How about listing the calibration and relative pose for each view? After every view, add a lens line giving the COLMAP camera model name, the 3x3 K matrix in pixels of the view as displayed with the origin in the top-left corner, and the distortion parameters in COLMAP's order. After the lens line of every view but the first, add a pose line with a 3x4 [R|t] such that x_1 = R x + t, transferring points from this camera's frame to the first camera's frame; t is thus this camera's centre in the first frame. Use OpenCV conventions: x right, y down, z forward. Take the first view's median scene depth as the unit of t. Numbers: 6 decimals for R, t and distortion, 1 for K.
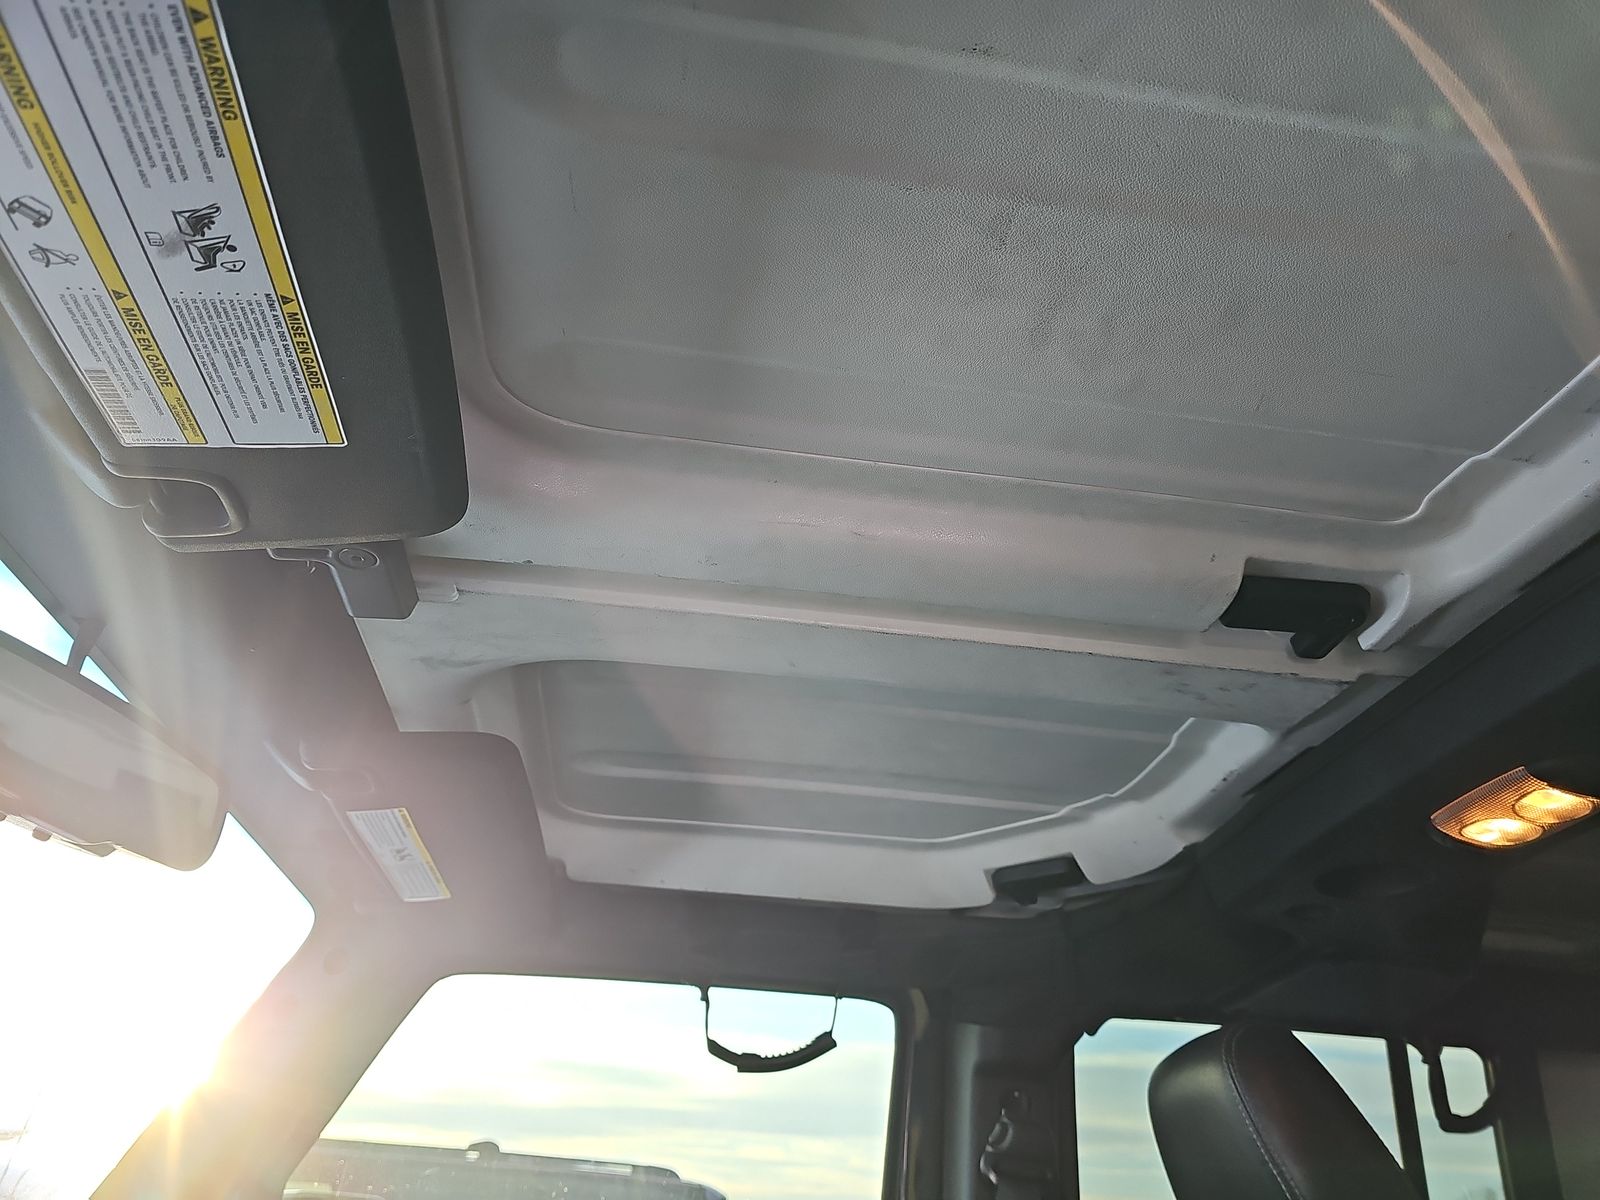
lens RADIAL K [[1064.6, 0, 800.0], [0, 1064.6, 600.0], [0, 0, 1]] dist [0.046228, -0.052190]
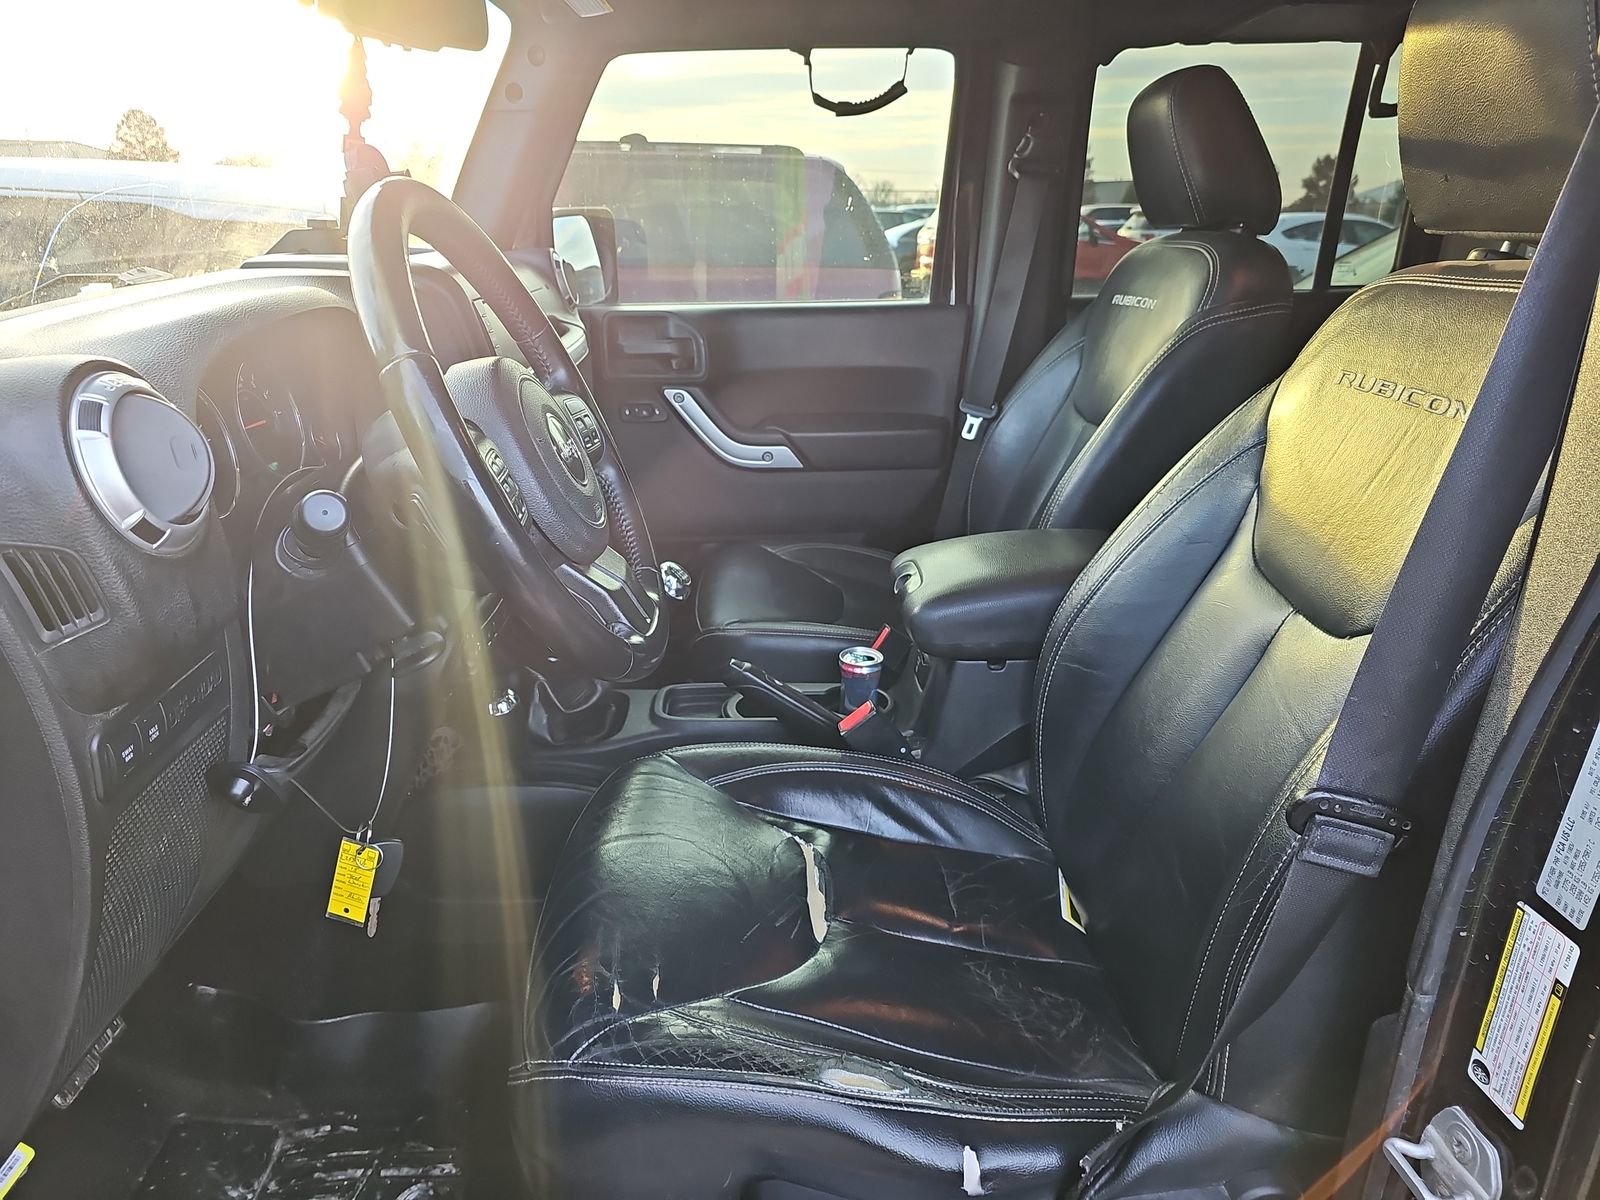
lens RADIAL K [[1064.6, 0, 800.0], [0, 1064.6, 600.0], [0, 0, 1]] dist [0.046228, -0.052190]
pose [[0.993199, -0.012804, -0.115719, 0.048081], [0.098786, 0.618685, 0.779404, -0.258696], [0.061614, -0.785535, 0.615743, -0.352753]]
